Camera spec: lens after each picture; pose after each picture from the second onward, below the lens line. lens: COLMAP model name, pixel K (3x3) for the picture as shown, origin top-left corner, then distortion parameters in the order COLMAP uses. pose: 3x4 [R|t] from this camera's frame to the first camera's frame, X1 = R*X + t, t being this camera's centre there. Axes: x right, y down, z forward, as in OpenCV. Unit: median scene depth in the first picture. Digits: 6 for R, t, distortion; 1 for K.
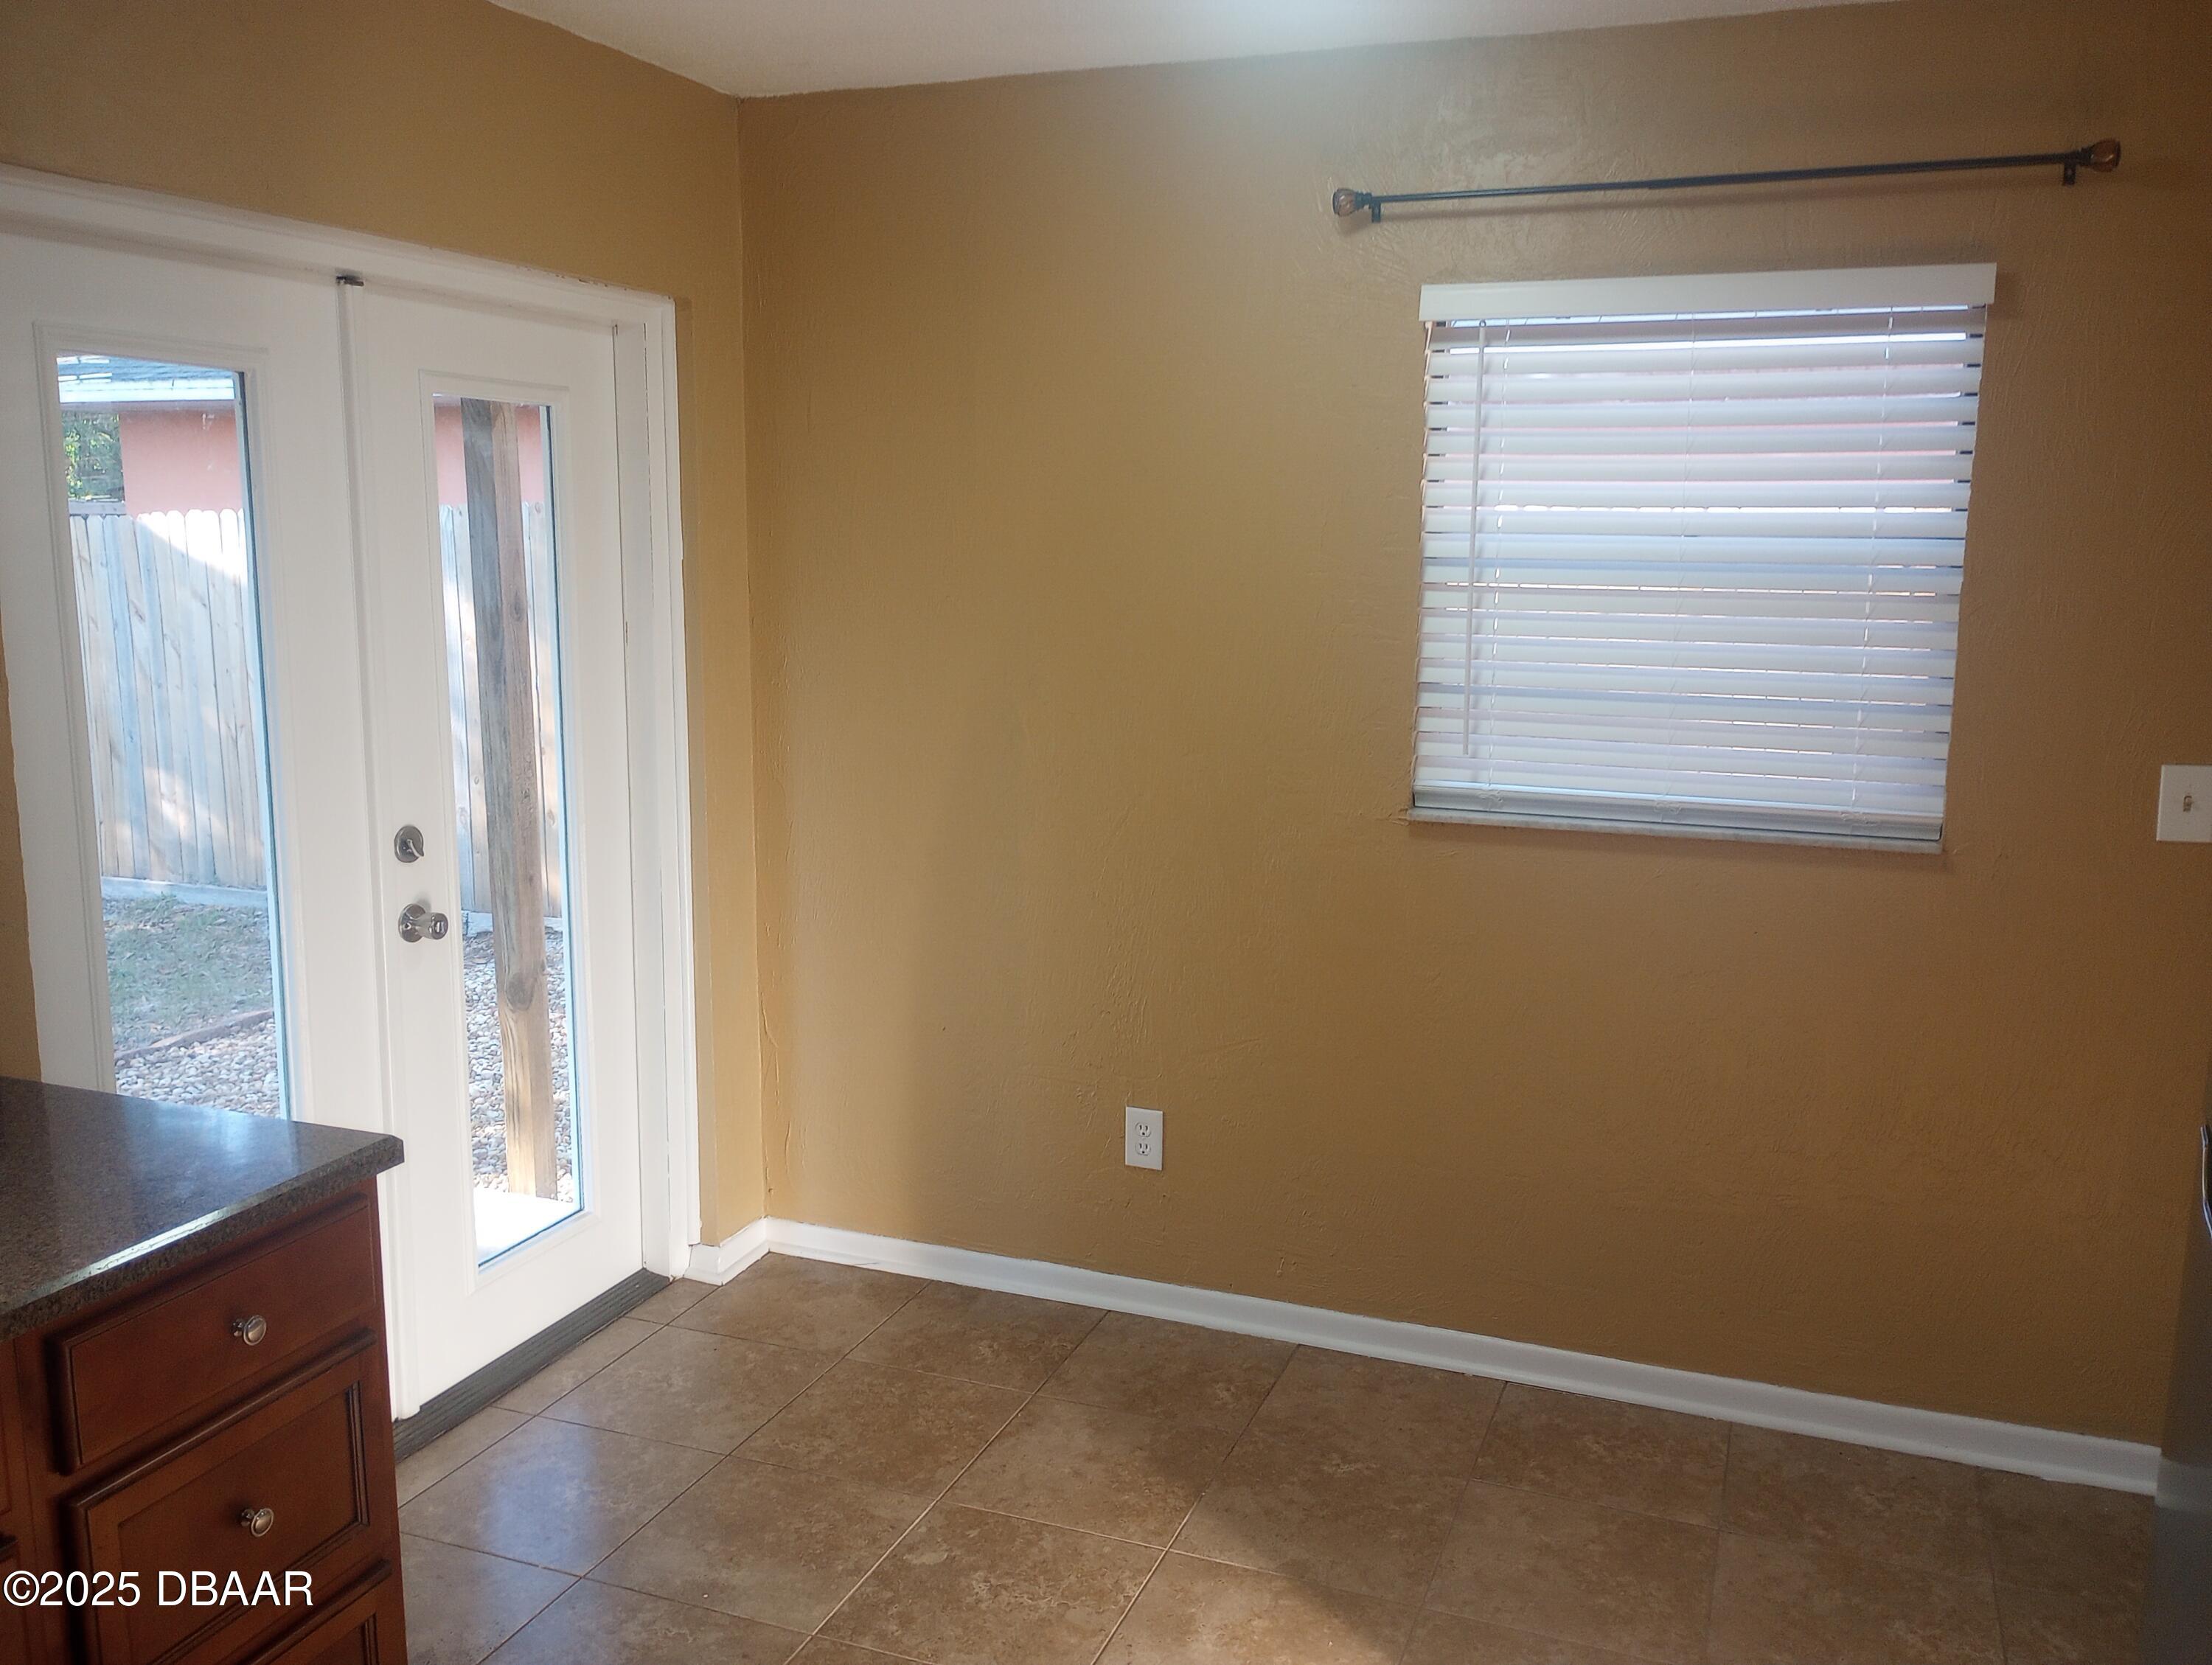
lens RADIAL K [[1858.7, 0, 1103.0], [0, 1858.7, 838.2], [0, 0, 1]] dist [0.054482, -0.058181]
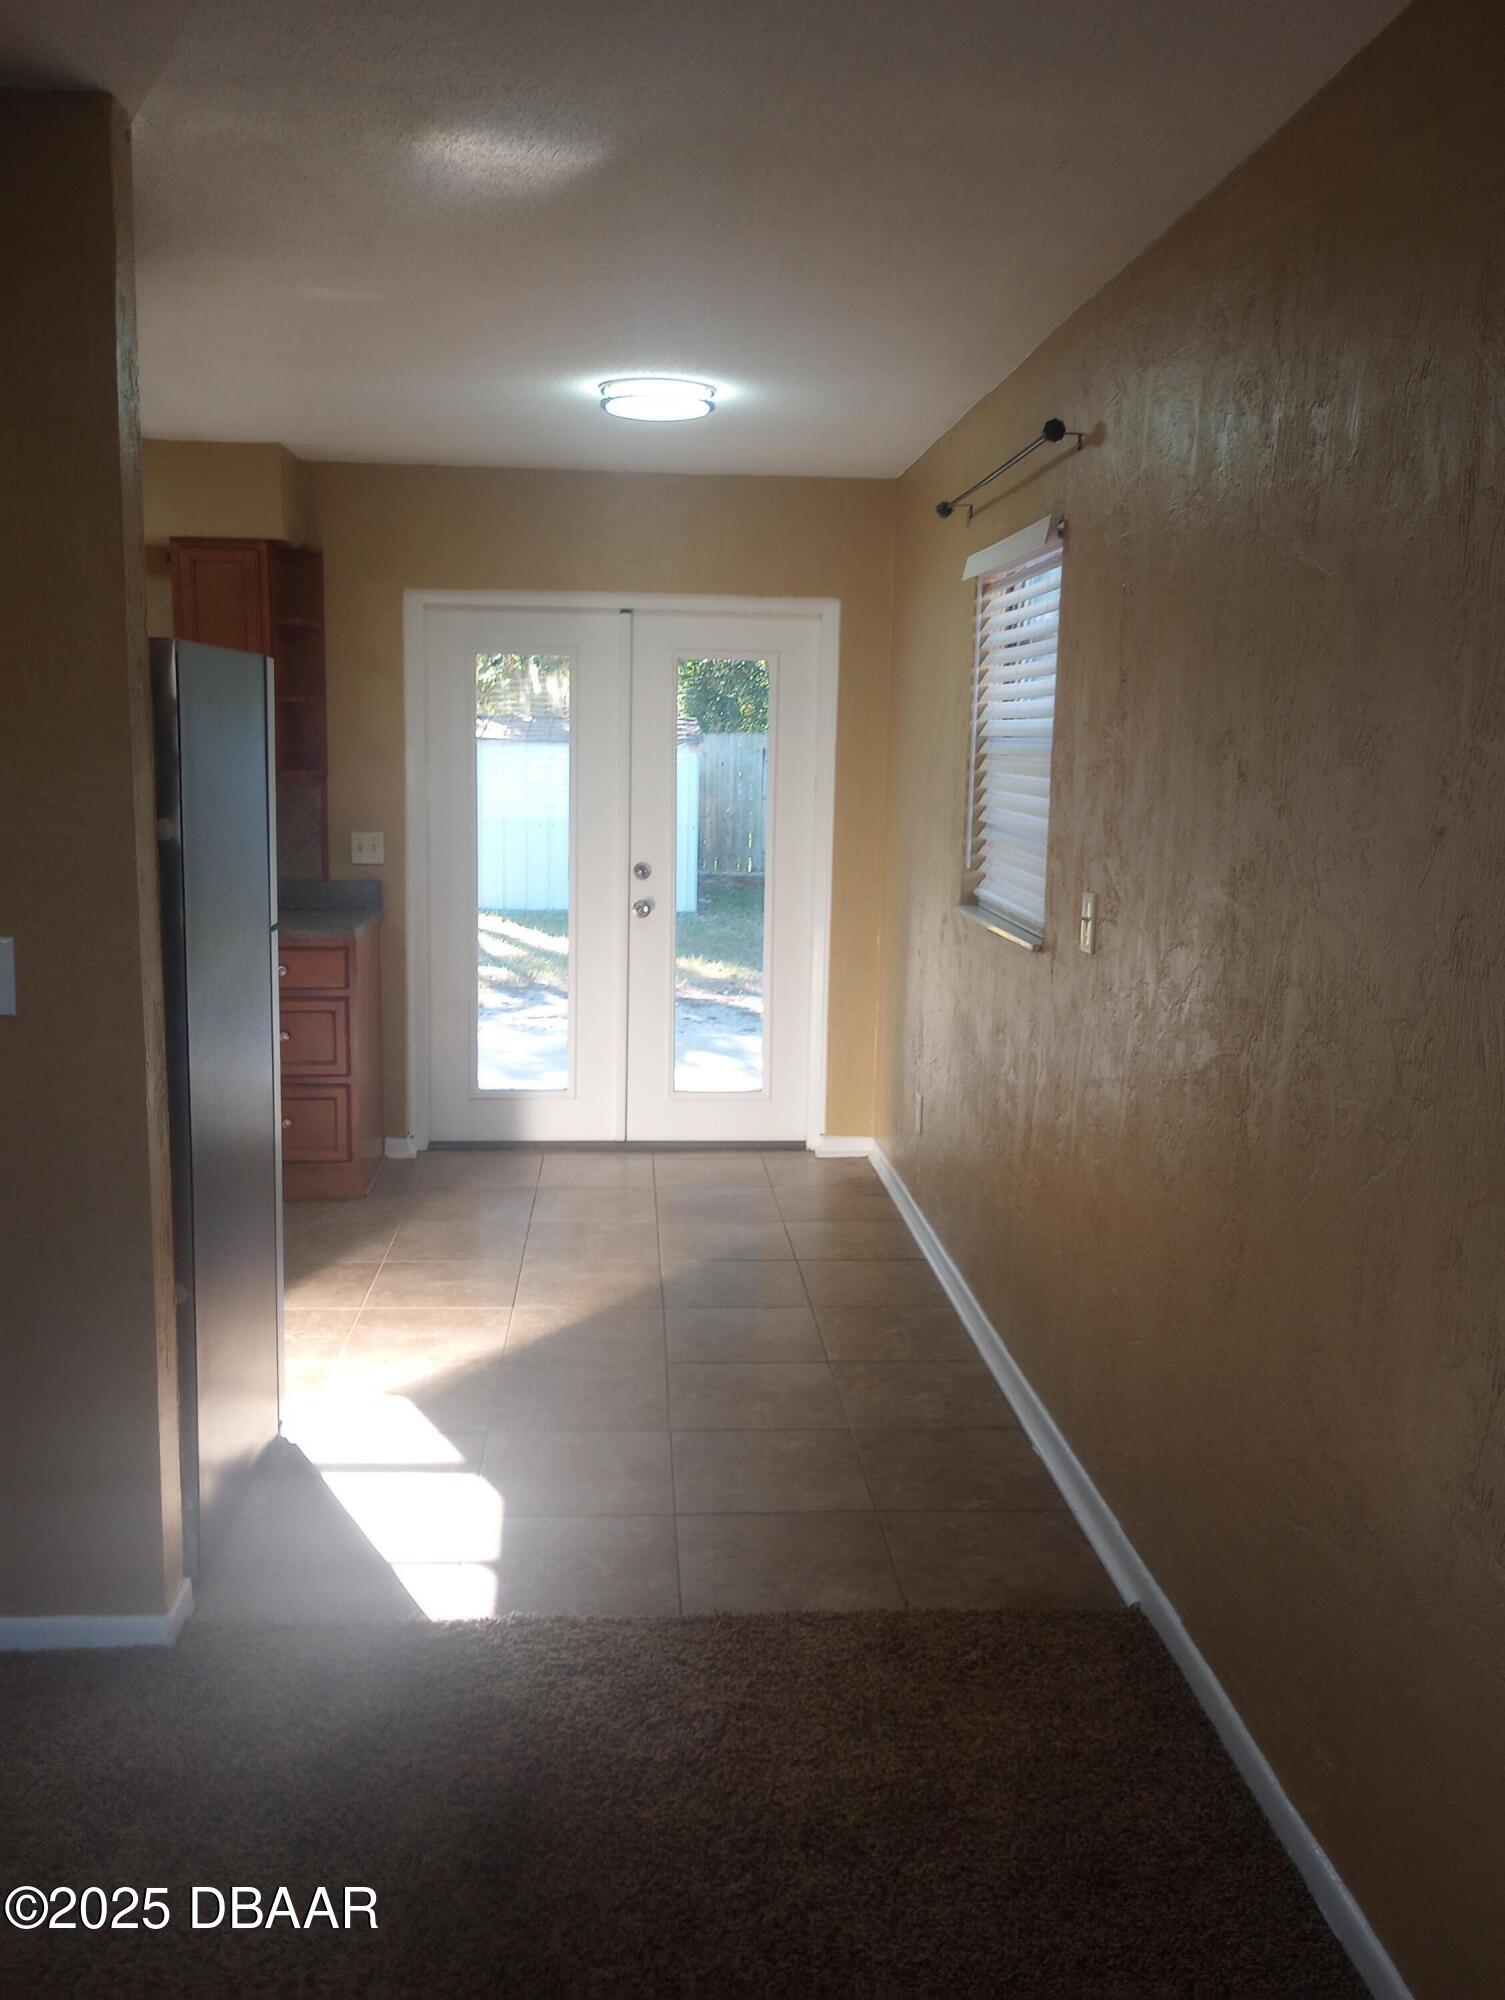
lens RADIAL K [[1680.5, 0, 744.0], [0, 1680.5, 998.2], [0, 0, 1]] dist [0.054482, -0.058181]
pose [[0.424234, 0.137038, -0.895123, 1.415477], [-0.166775, 0.983398, 0.071511, -0.010928], [0.890063, 0.118947, 0.440046, 0.282174]]
